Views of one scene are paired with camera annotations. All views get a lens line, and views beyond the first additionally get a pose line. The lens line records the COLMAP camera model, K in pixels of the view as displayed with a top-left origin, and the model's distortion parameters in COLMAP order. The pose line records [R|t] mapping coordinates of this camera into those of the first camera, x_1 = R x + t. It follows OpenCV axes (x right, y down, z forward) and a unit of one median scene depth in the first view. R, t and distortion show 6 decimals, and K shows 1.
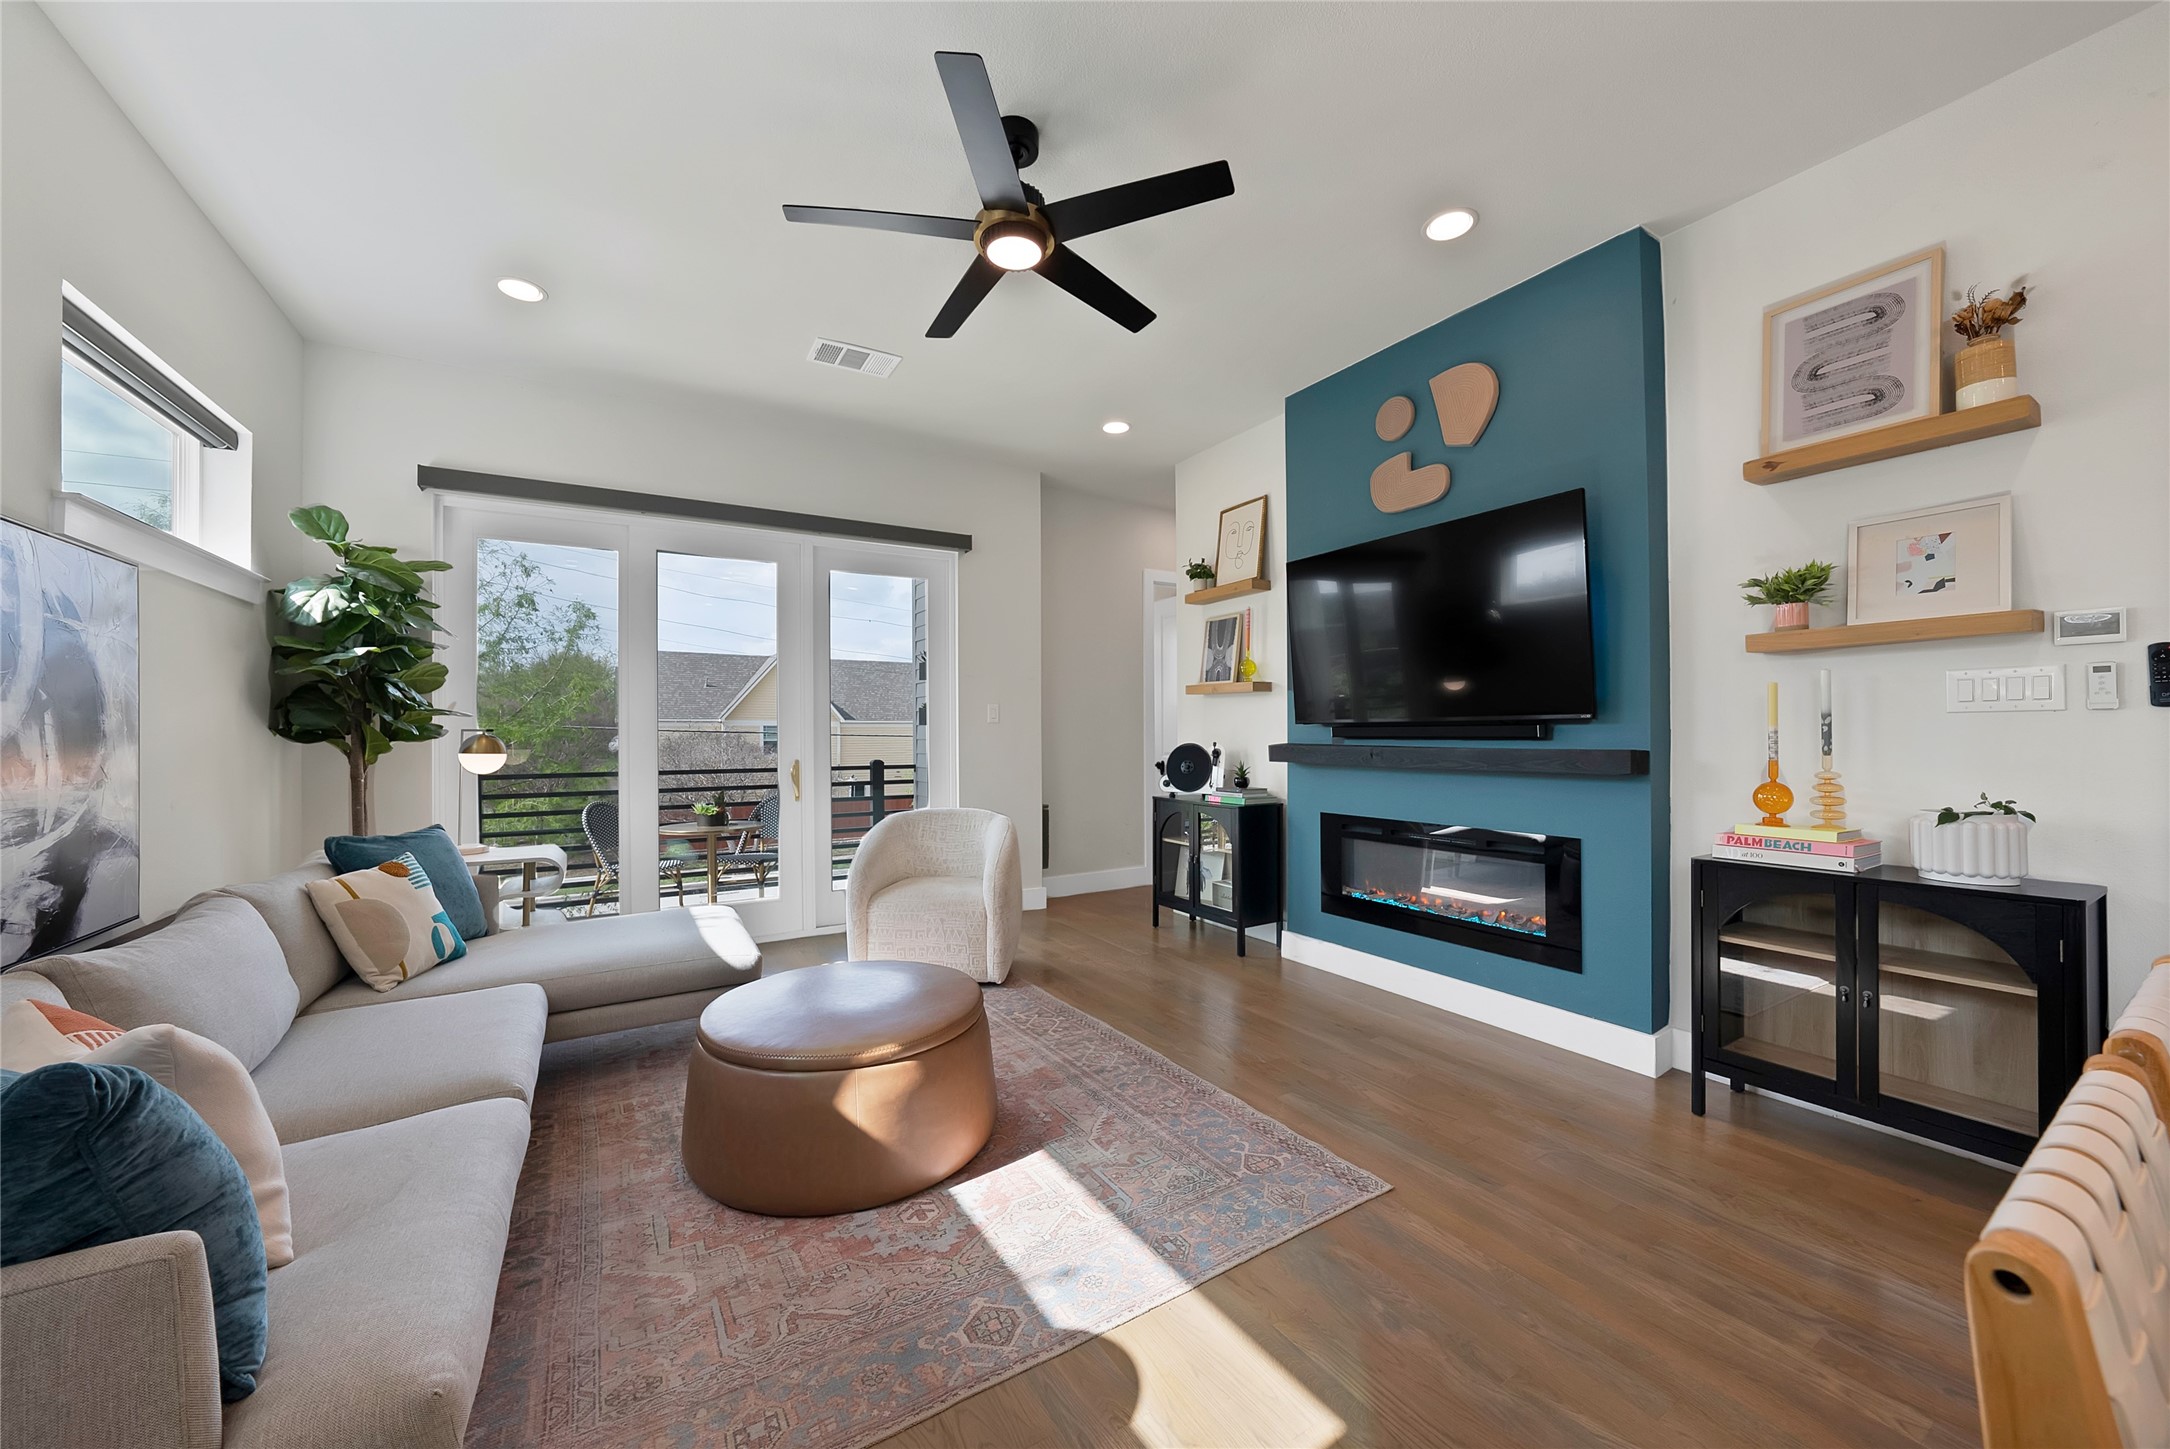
lens RADIAL K [[774.6, 0, 1052.6], [0, 774.6, 727.9], [0, 0, 1]] dist [-0.010804, 0.000262]
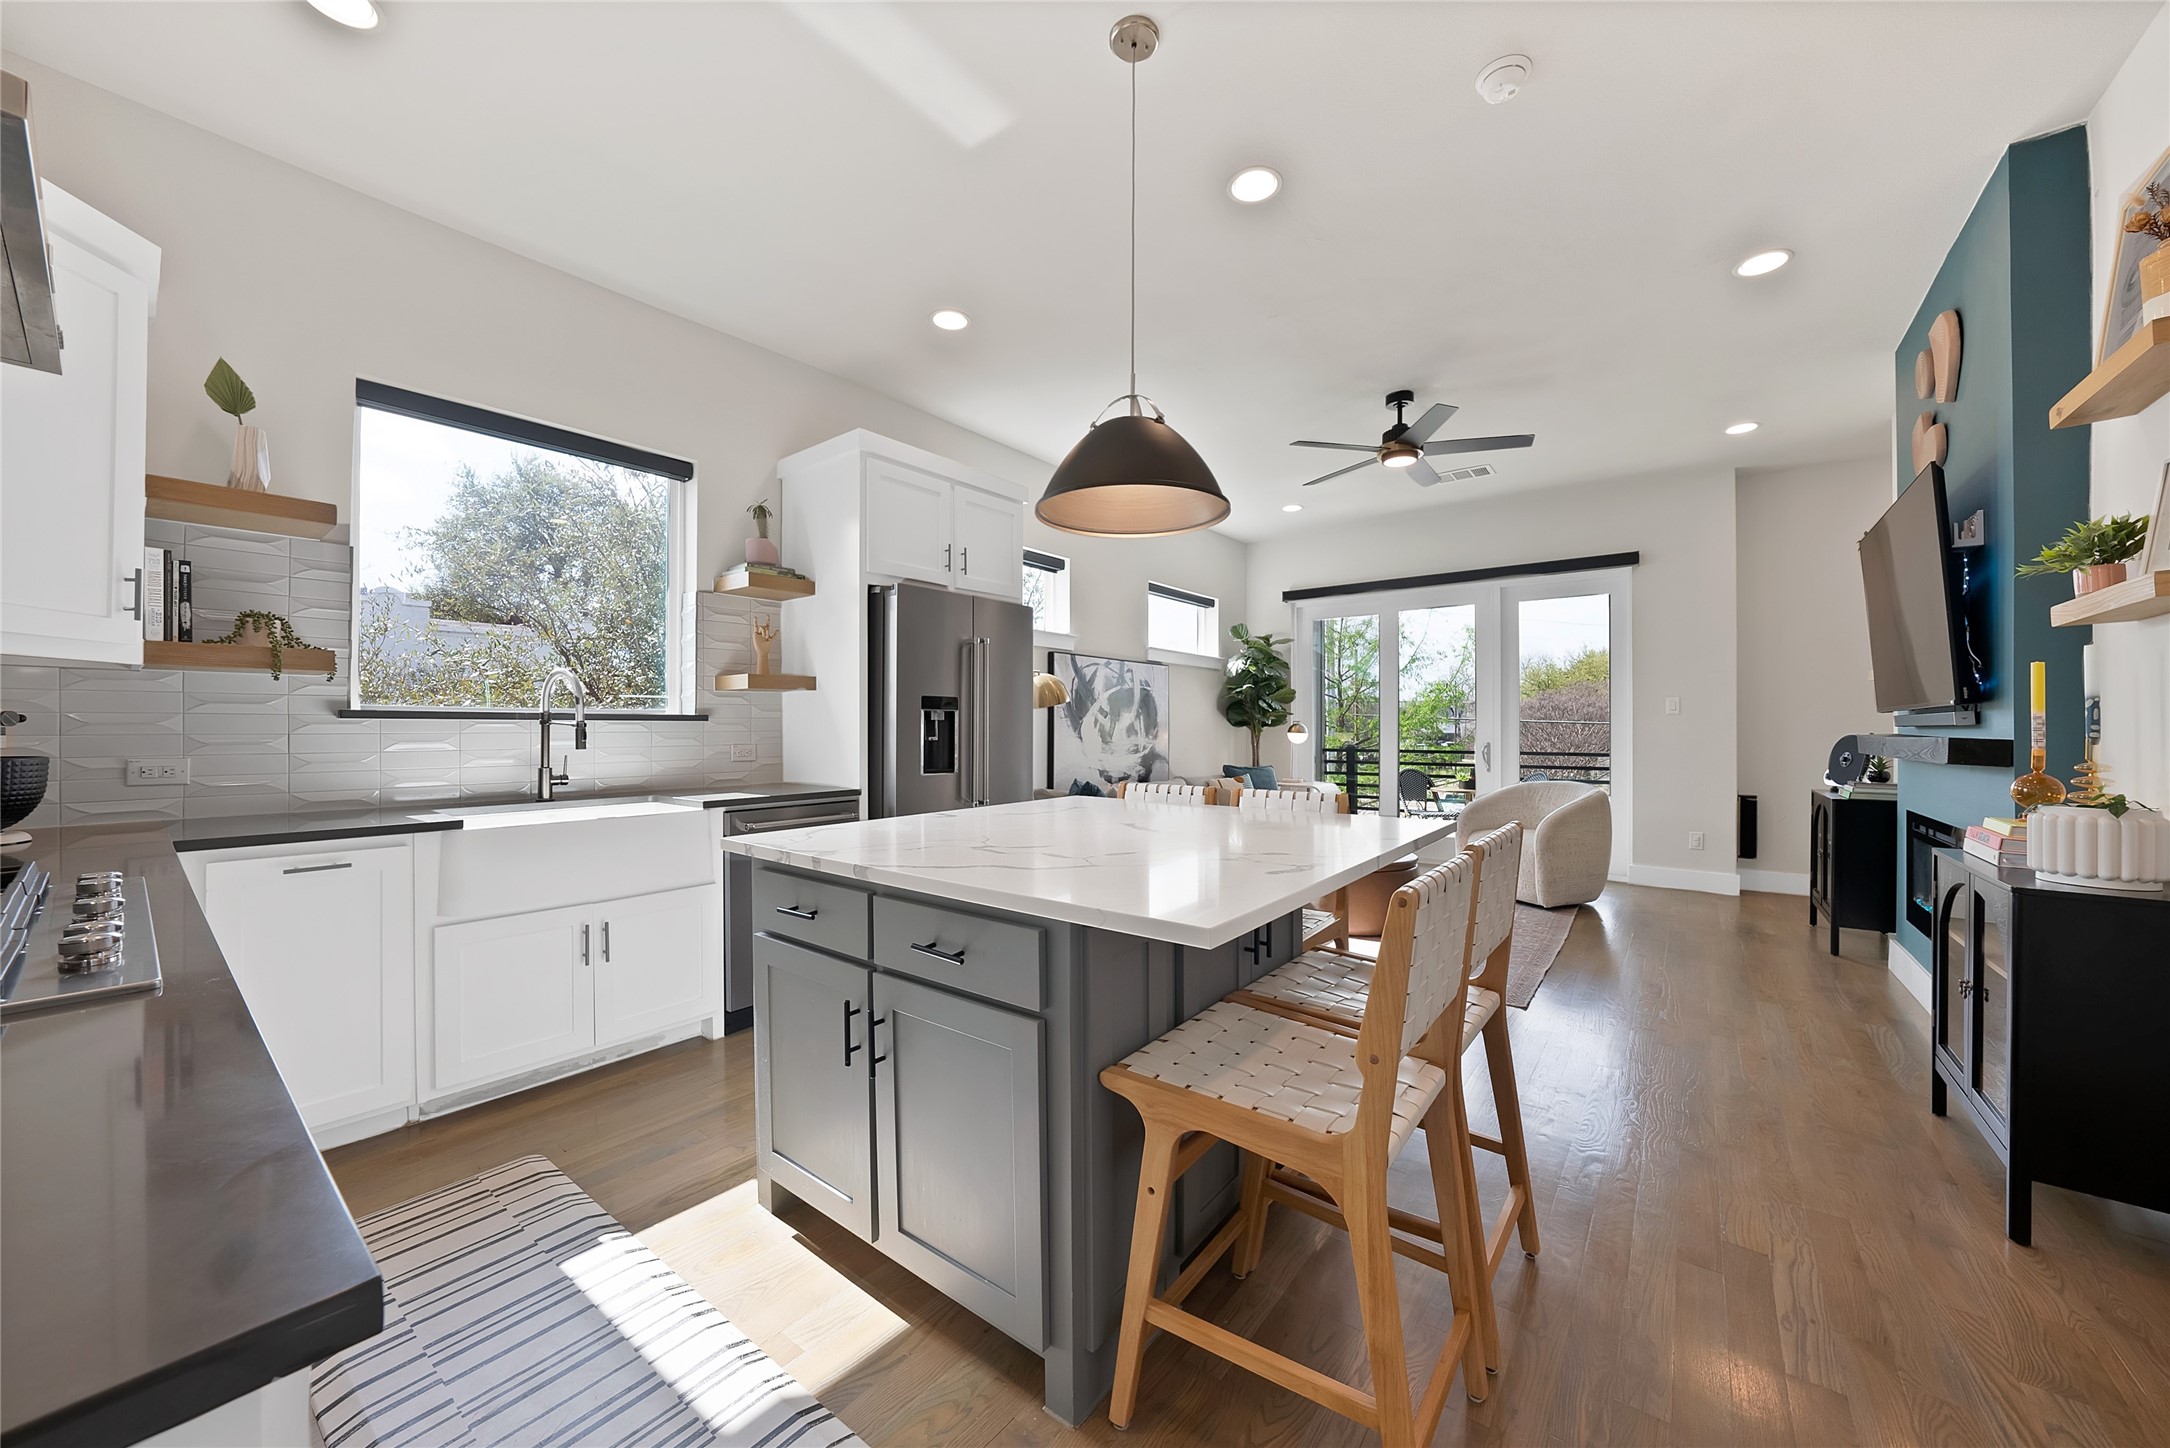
lens RADIAL K [[789.9, 0, 1085.0], [0, 789.9, 724.0], [0, 0, 1]] dist [-0.015636, -0.000028]
pose [[0.364559, 0.001079, -0.931180, 0.960673], [0.002108, 0.999996, 0.001984, 0.004353], [0.931178, -0.002687, 0.364555, -0.262893]]
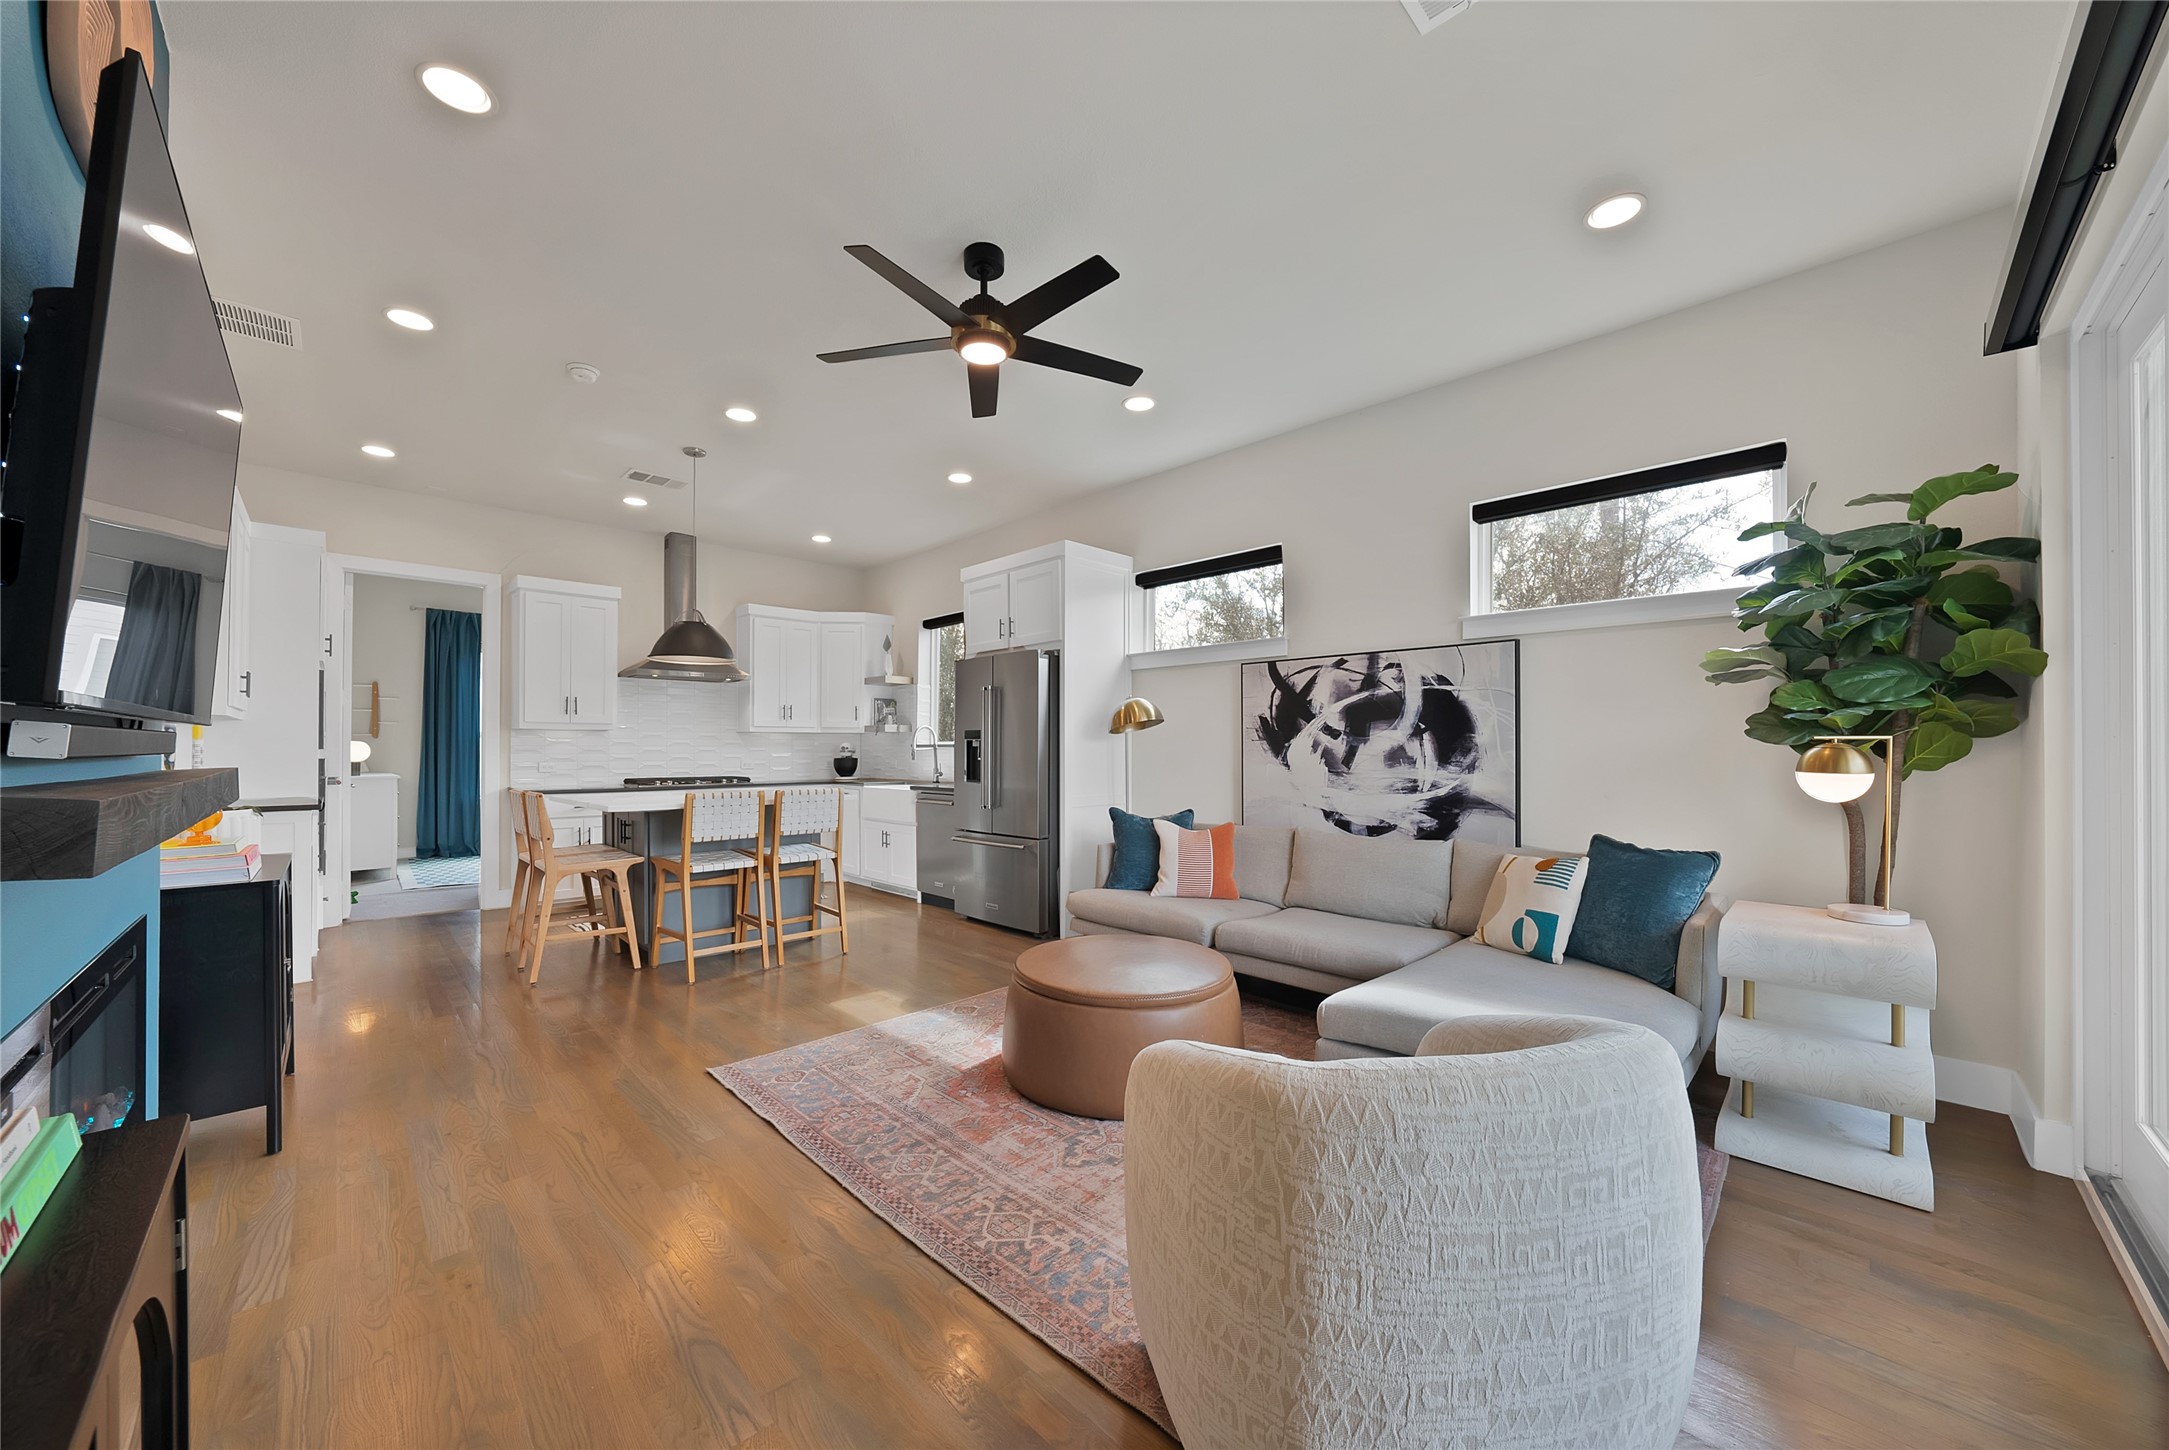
lens RADIAL K [[759.6, 0, 1045.0], [0, 759.6, 745.4], [0, 0, 1]] dist [-0.001328, -0.000037]
pose [[-0.975161, 0.003292, -0.221475, 0.083601], [0.004783, 0.999969, -0.006195, 0.009958], [0.221448, -0.007101, -0.975146, 1.471181]]
